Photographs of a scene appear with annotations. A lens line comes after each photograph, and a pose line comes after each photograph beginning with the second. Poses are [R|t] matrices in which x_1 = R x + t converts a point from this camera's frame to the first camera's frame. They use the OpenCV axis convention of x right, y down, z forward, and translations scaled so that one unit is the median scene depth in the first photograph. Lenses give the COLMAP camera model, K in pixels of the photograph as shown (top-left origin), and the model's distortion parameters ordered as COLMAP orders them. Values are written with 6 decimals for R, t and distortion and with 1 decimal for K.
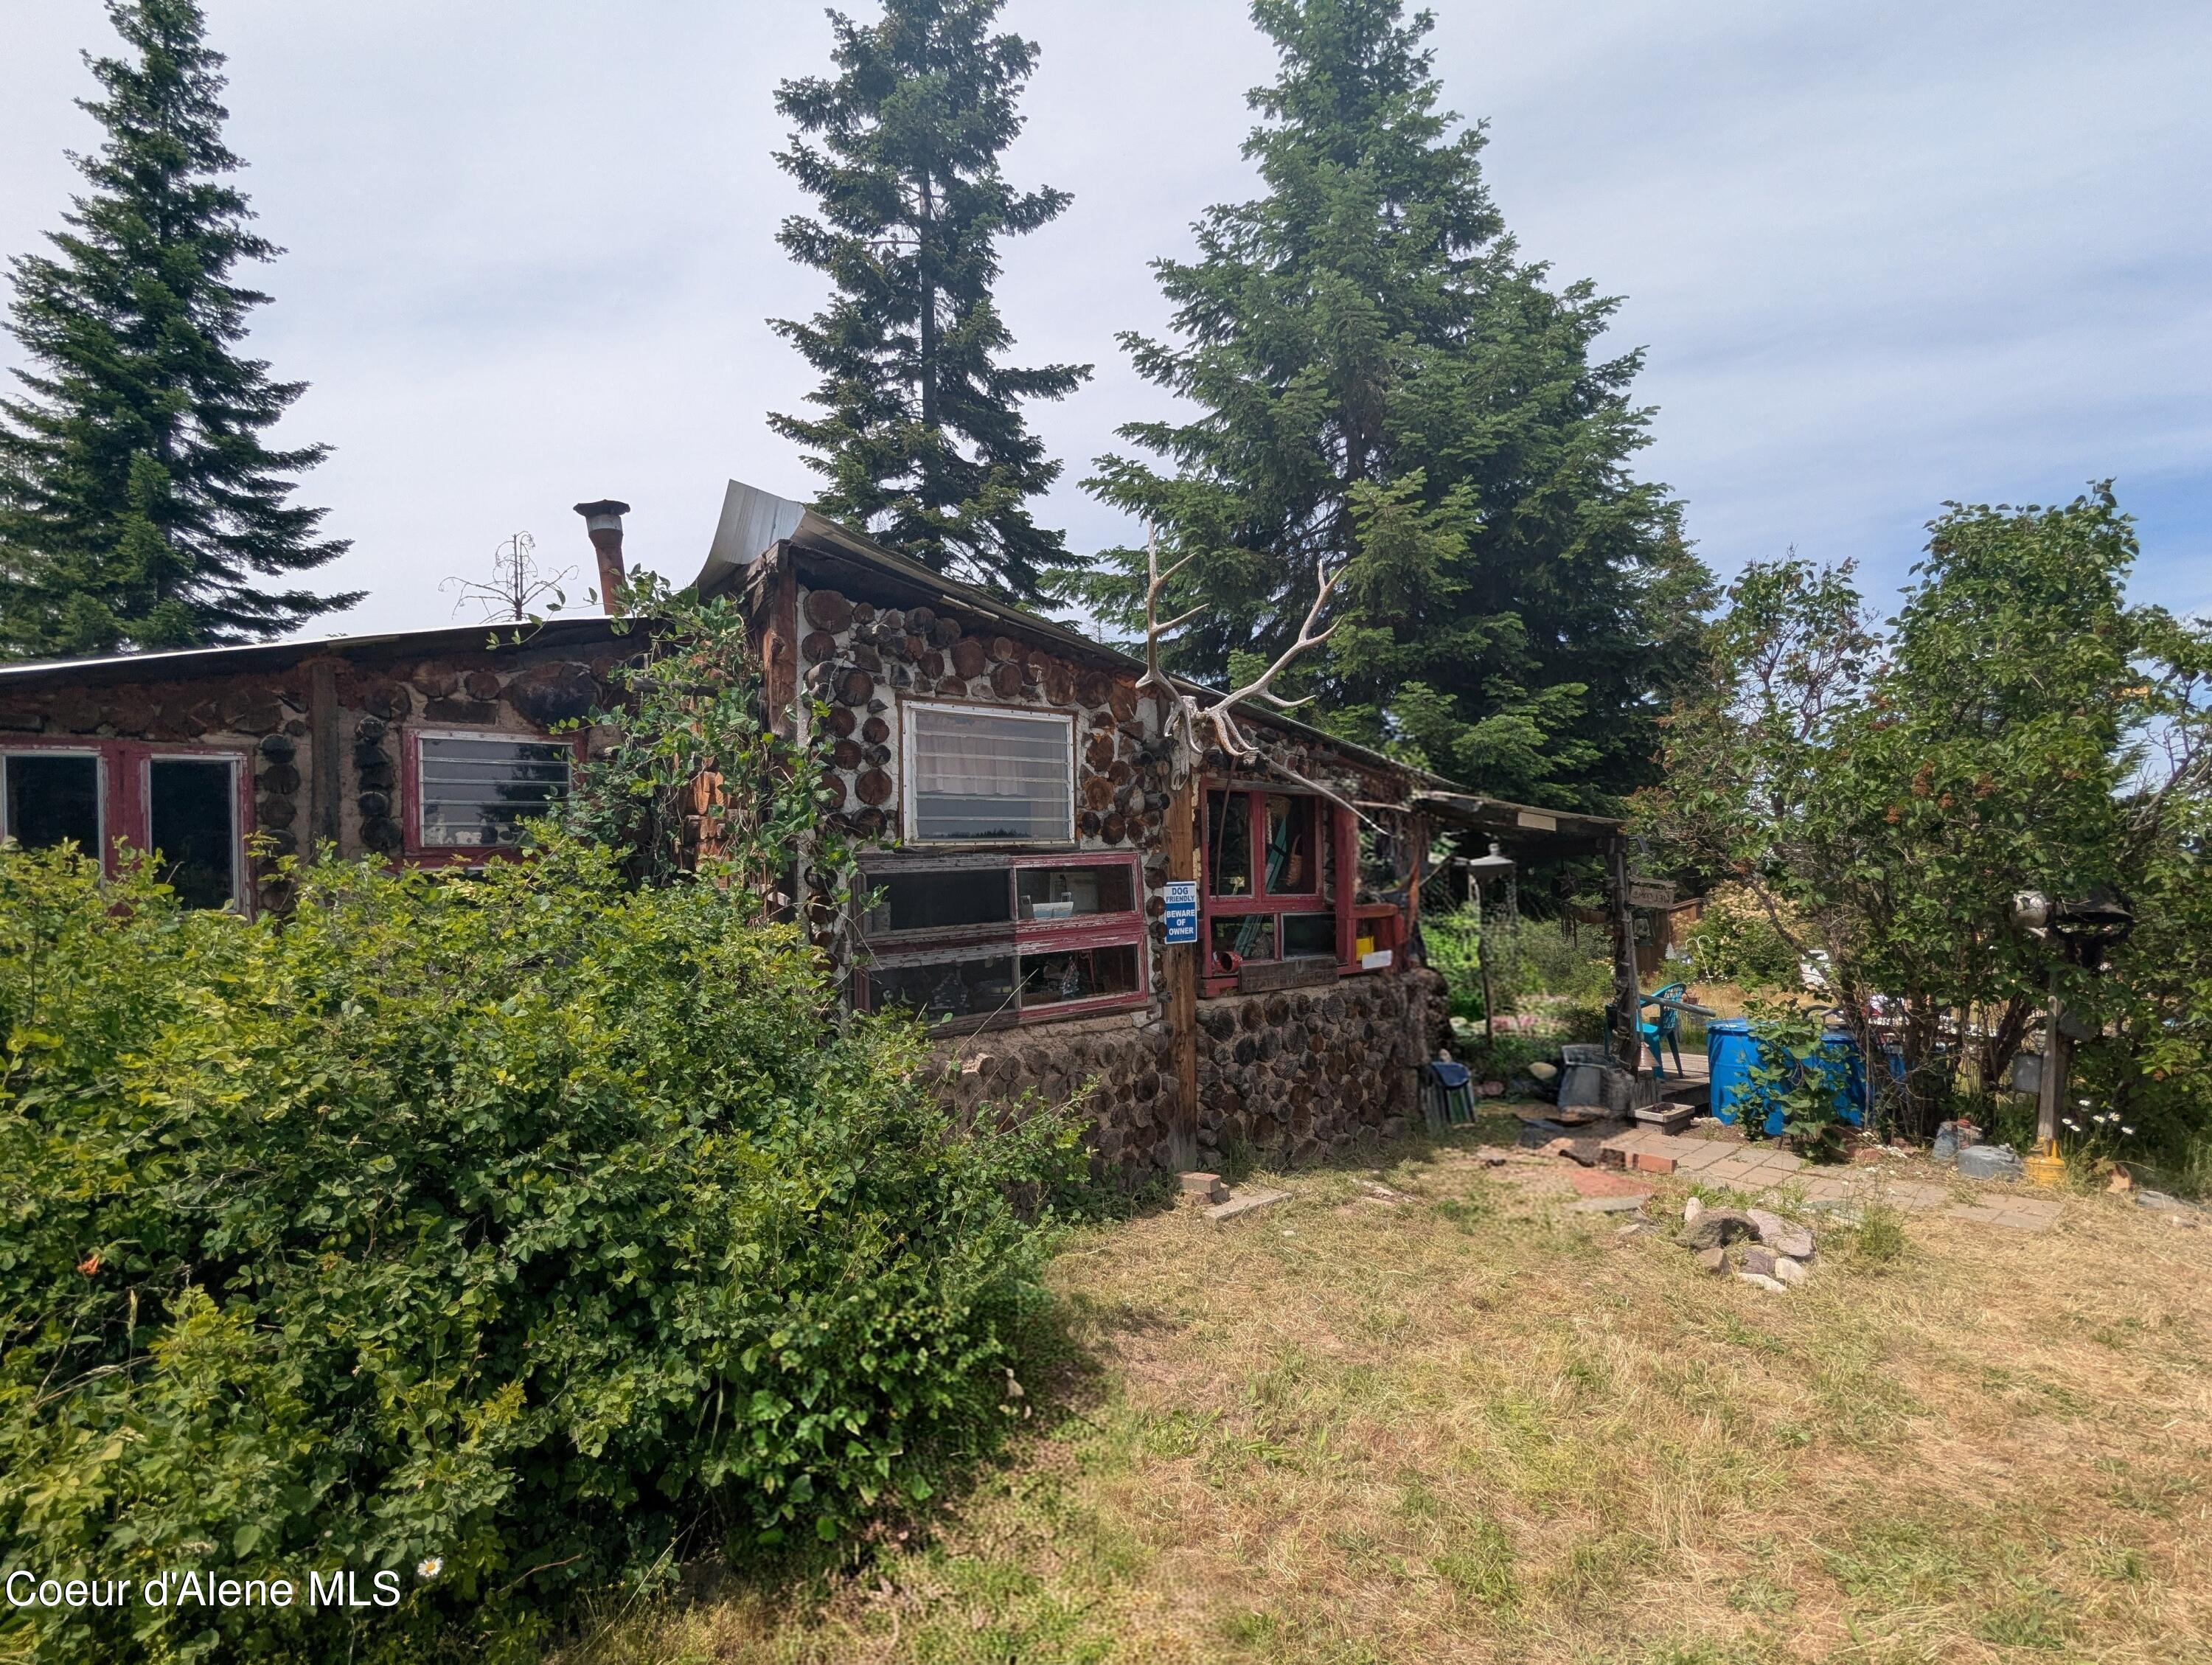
lens RADIAL K [[1062.0, 0, 1107.4], [0, 1062.0, 844.5], [0, 0, 1]] dist [-0.002288, 0.001038]
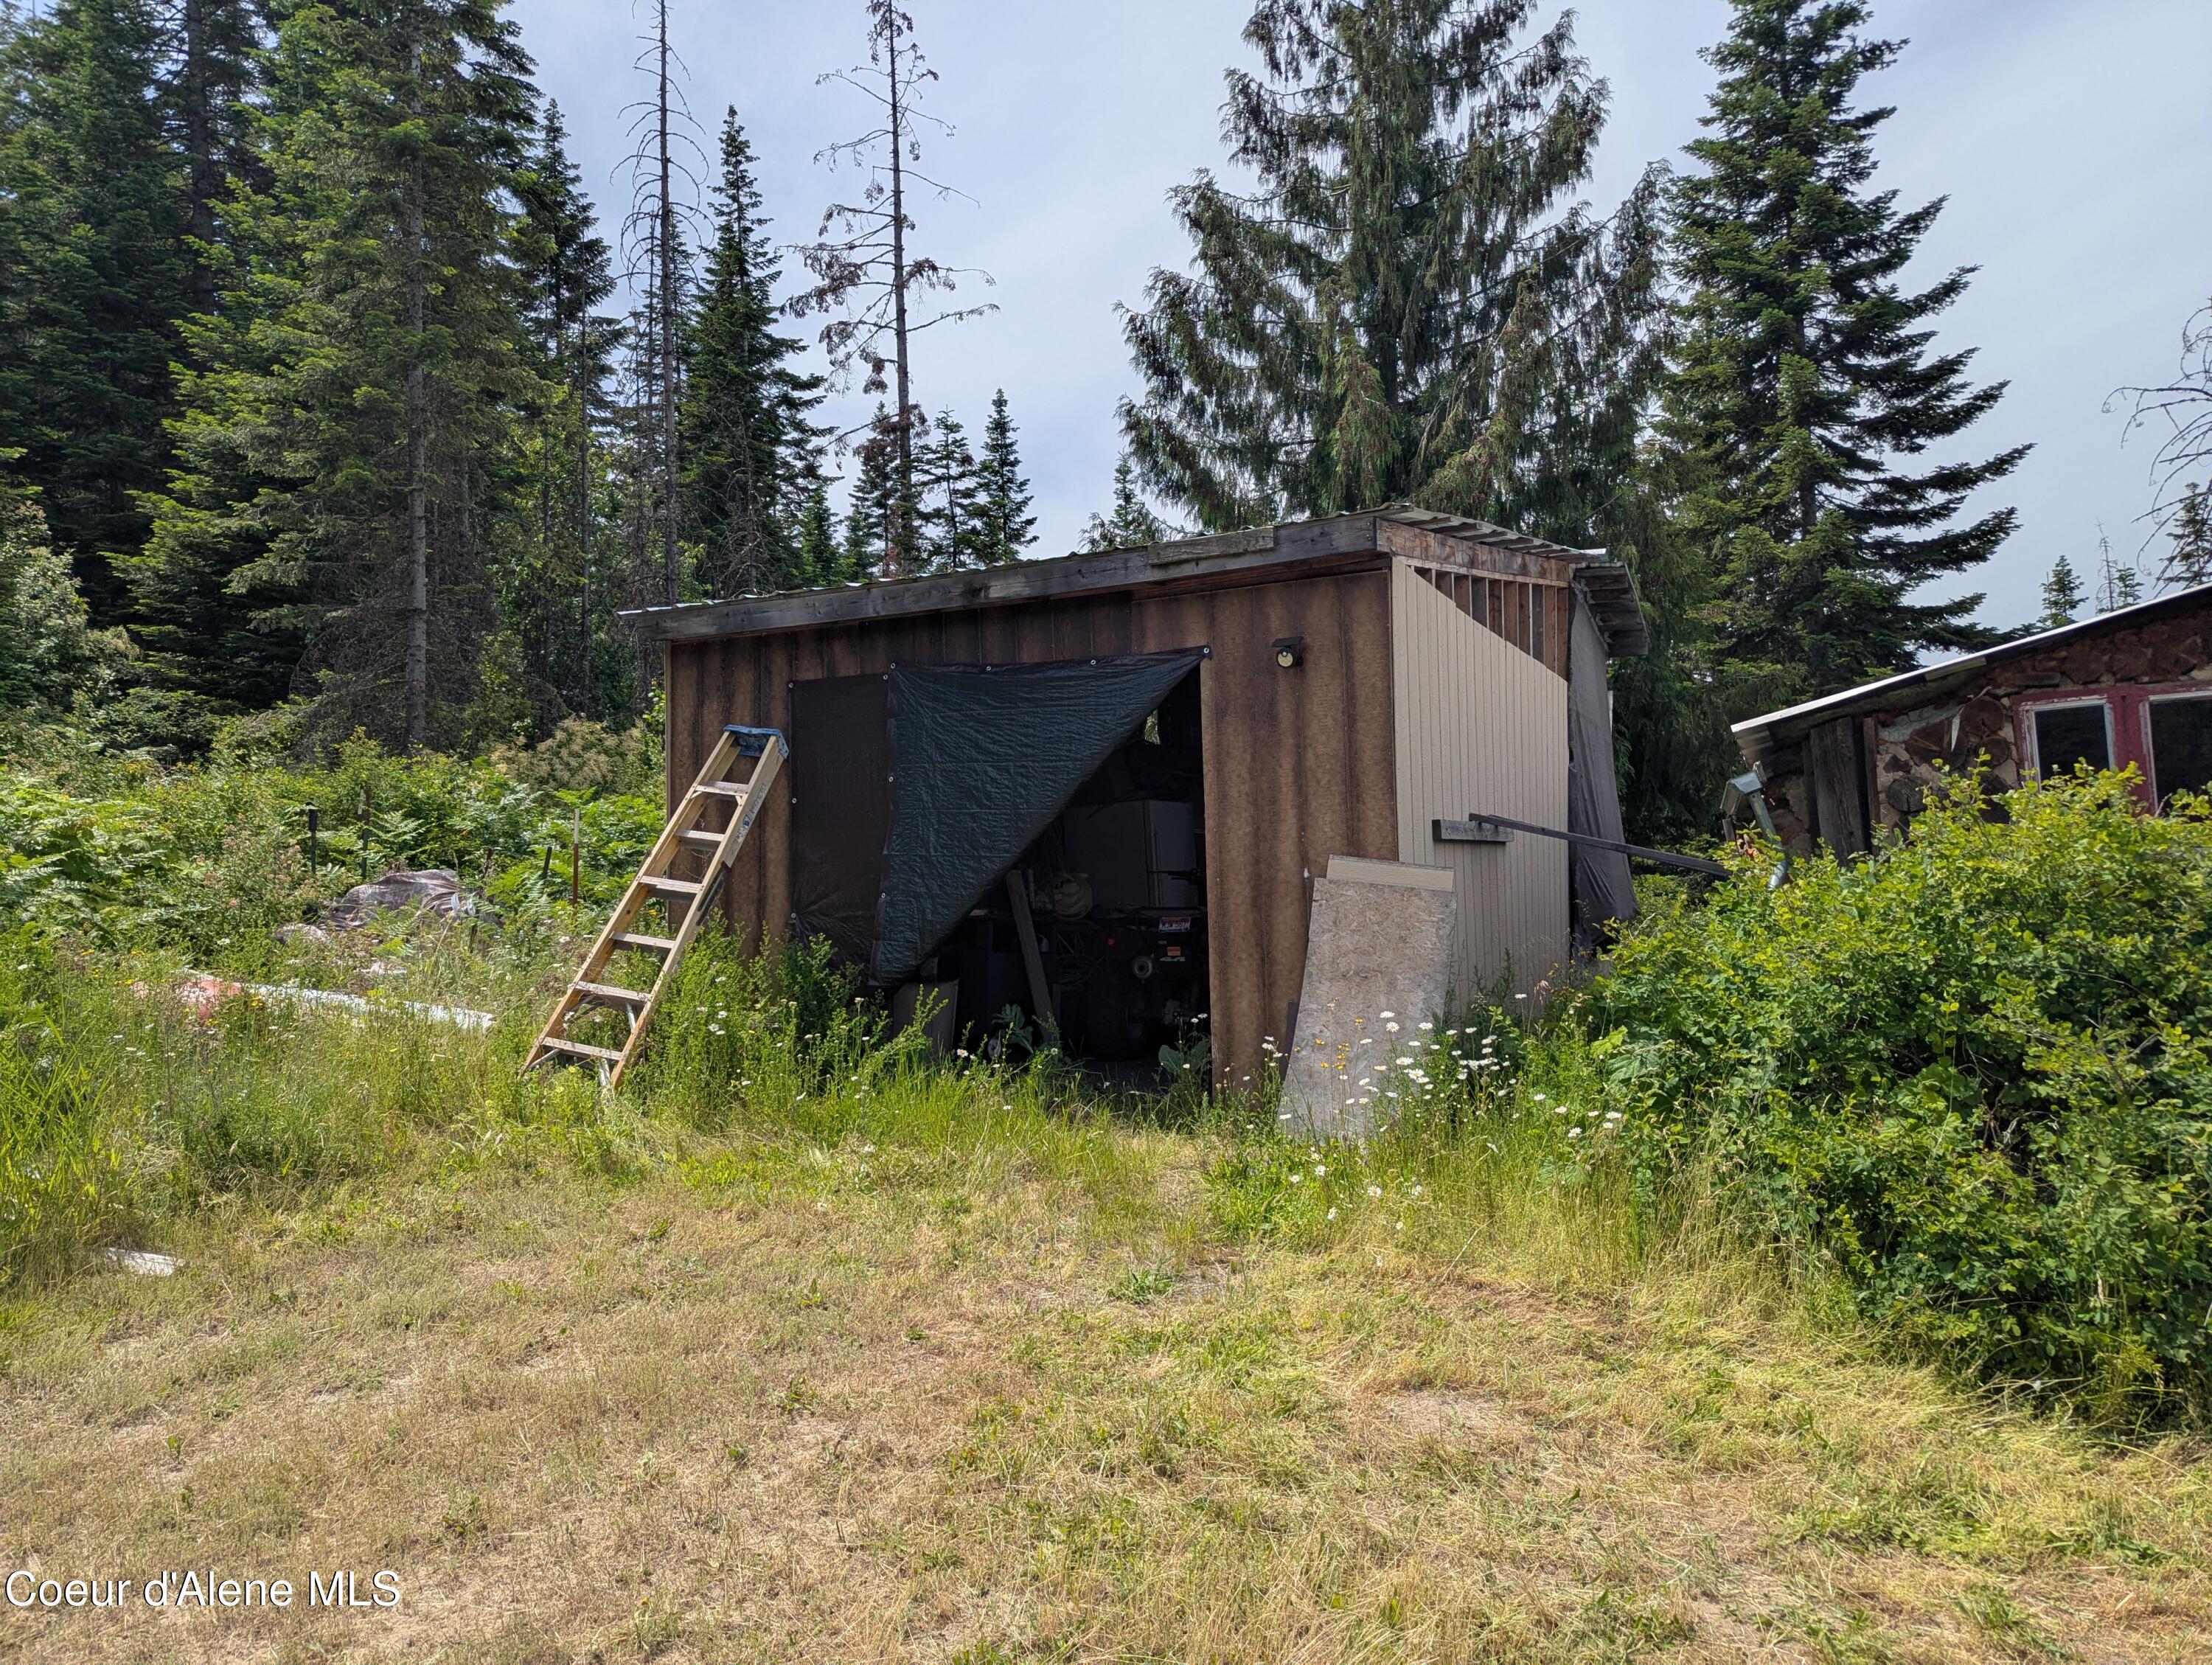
lens RADIAL K [[1562.3, 0, 1103.7], [0, 1562.3, 825.5], [0, 0, 1]] dist [0.056119, -0.048474]
pose [[0.449020, -0.028420, -0.893070, 0.009697], [0.056742, 0.998384, -0.003242, -0.009882], [0.891718, -0.049219, 0.449907, -0.460769]]
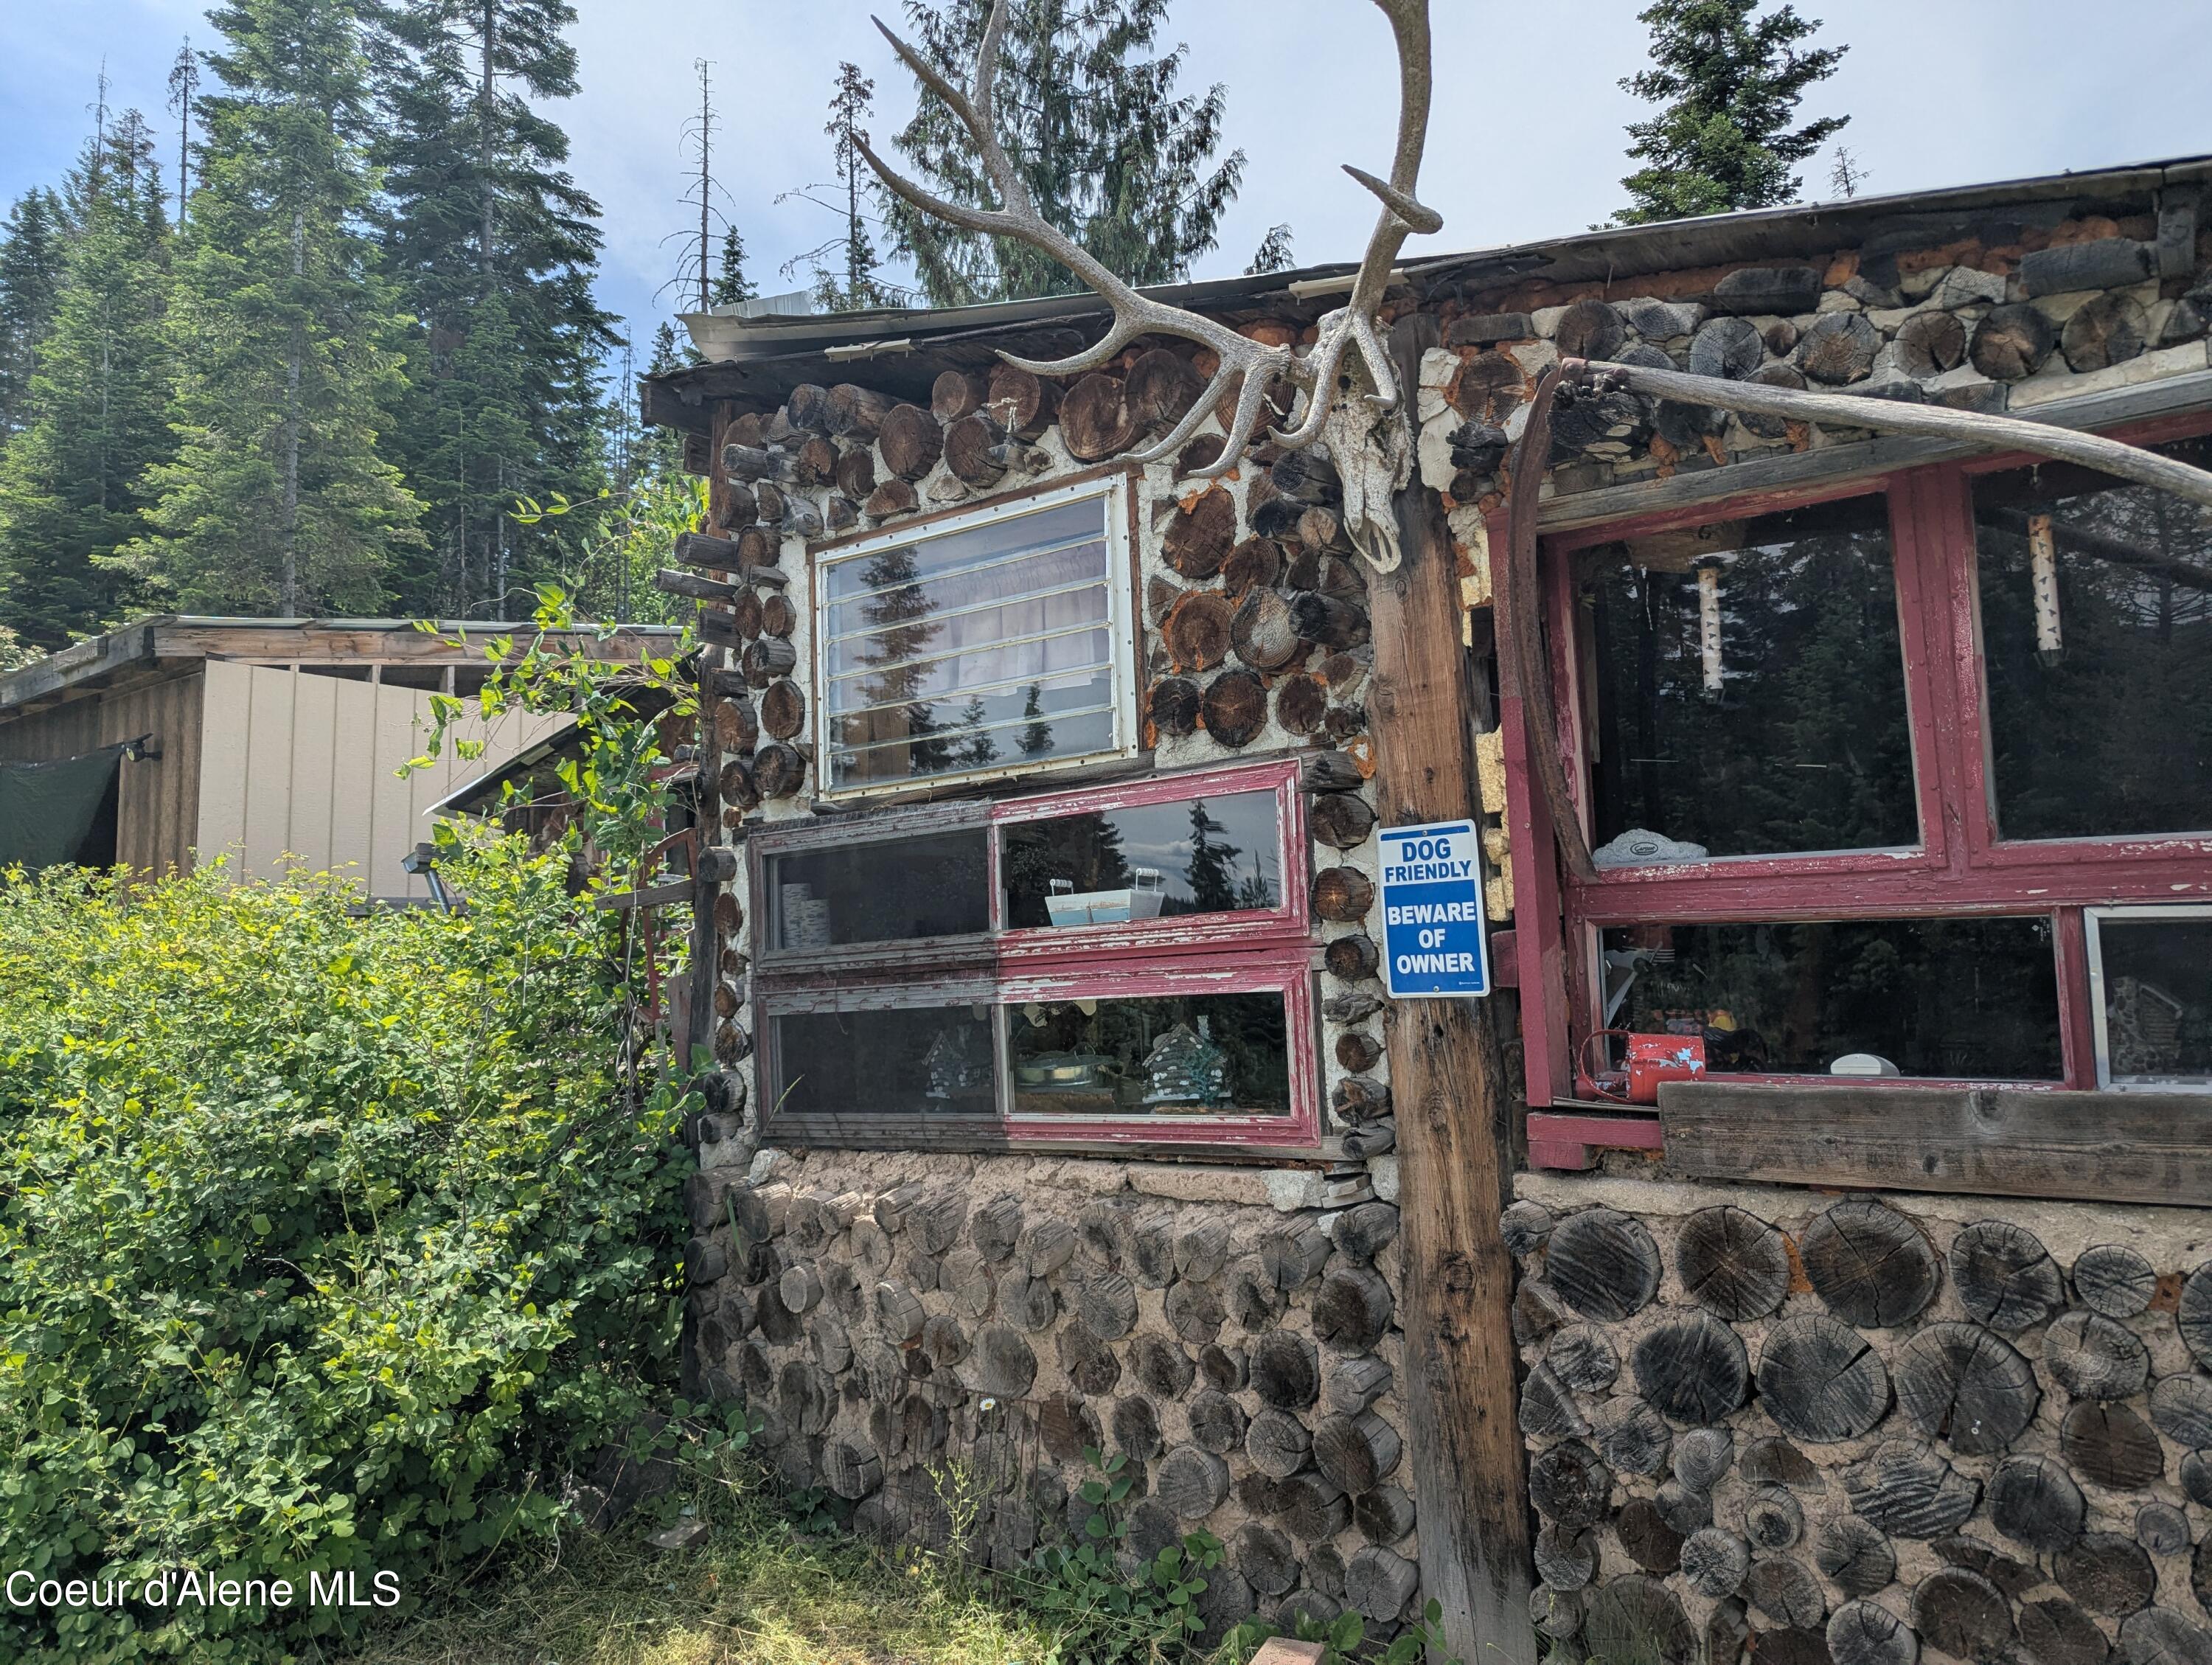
lens RADIAL K [[1562.3, 0, 1097.5], [0, 1562.3, 799.0], [0, 0, 1]] dist [0.056119, -0.048474]
pose [[0.257259, -0.083604, -0.962719, 0.563897], [0.064360, 0.995521, -0.069254, 0.057532], [0.964197, -0.044144, 0.261487, 0.778473]]
